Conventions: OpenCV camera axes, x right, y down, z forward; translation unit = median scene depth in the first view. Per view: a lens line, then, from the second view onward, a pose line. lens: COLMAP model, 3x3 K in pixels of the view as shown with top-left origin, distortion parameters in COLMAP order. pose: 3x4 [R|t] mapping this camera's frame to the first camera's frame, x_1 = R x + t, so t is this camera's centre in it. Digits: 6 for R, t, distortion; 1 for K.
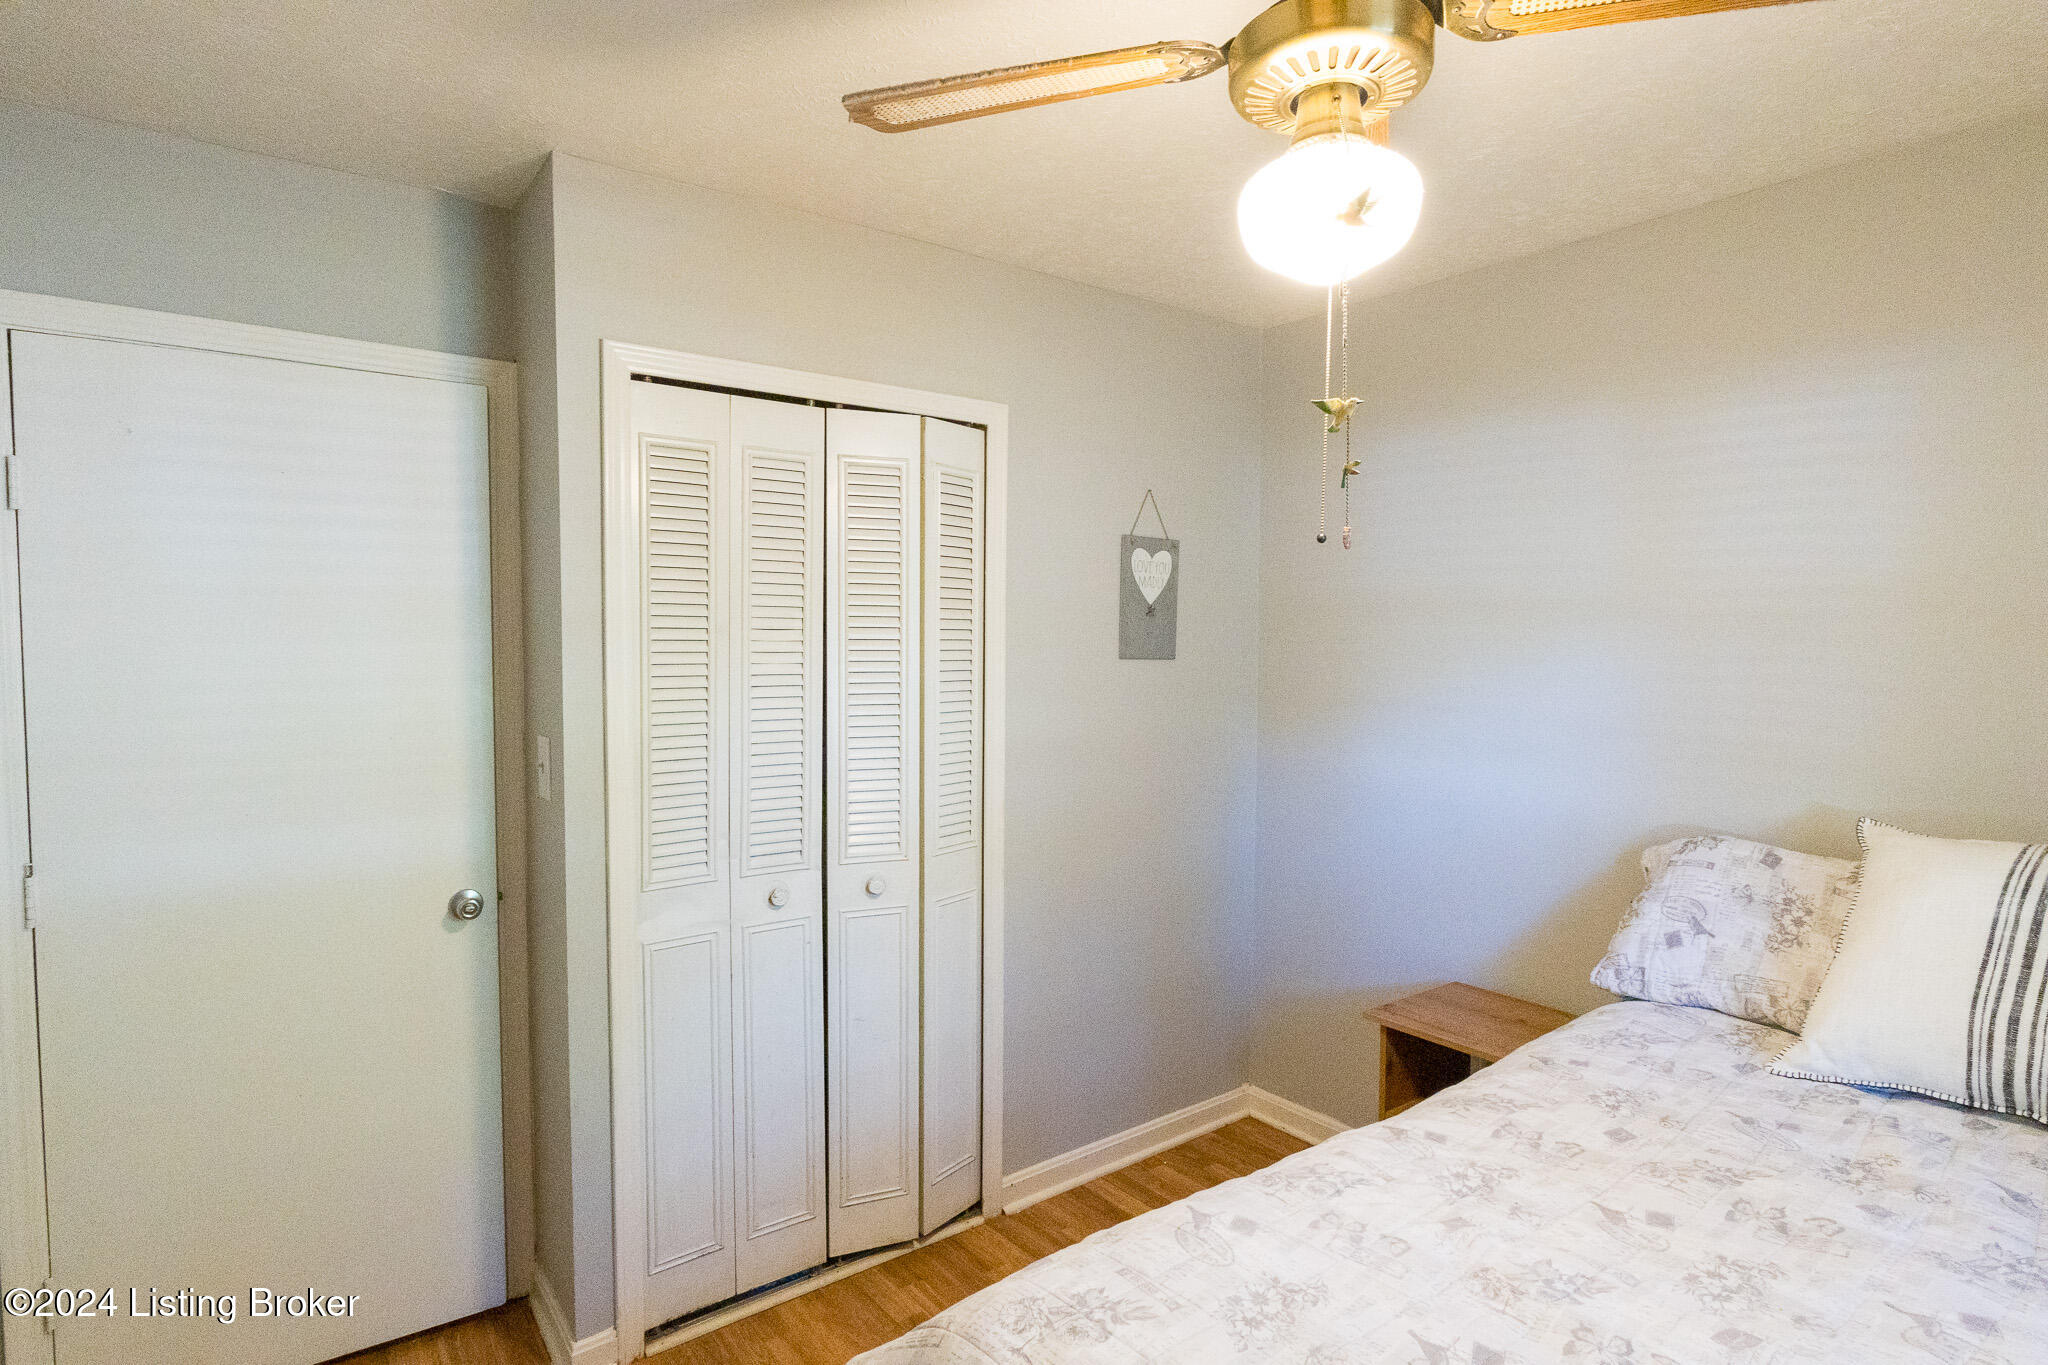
lens RADIAL K [[987.6, 0, 1024.0], [0, 987.6, 682.5], [0, 0, 1]] dist [-0.012583, 0.000998]
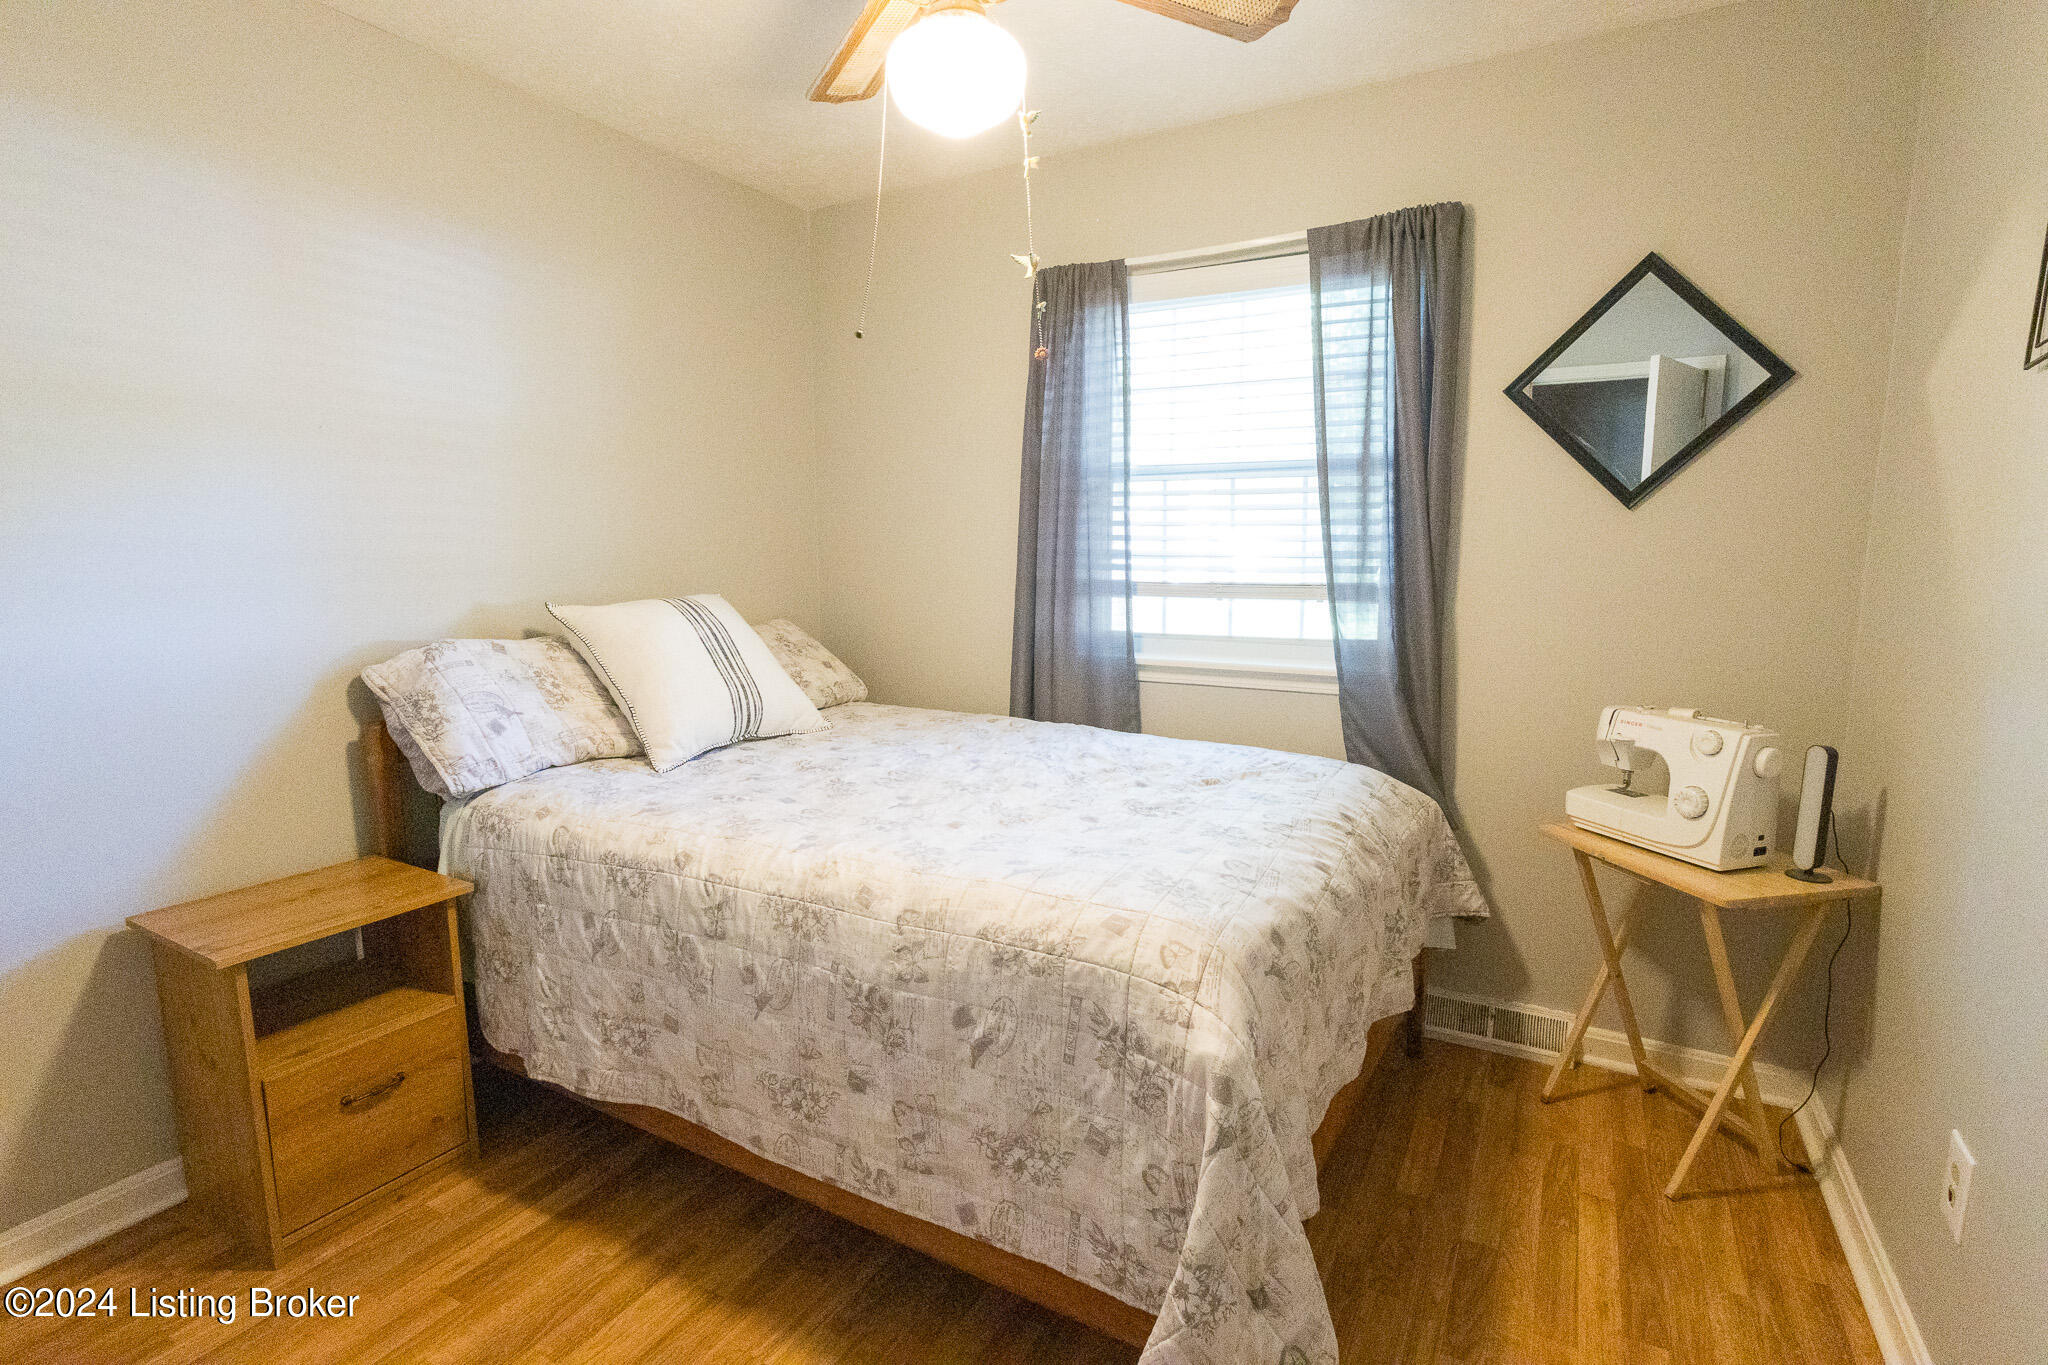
lens RADIAL K [[987.6, 0, 1024.0], [0, 987.6, 682.5], [0, 0, 1]] dist [-0.012583, 0.000998]
pose [[-0.356260, -0.138227, 0.924106, -0.855135], [0.030211, 0.986776, 0.159248, 0.075344], [-0.933898, 0.084652, -0.347373, 1.208962]]
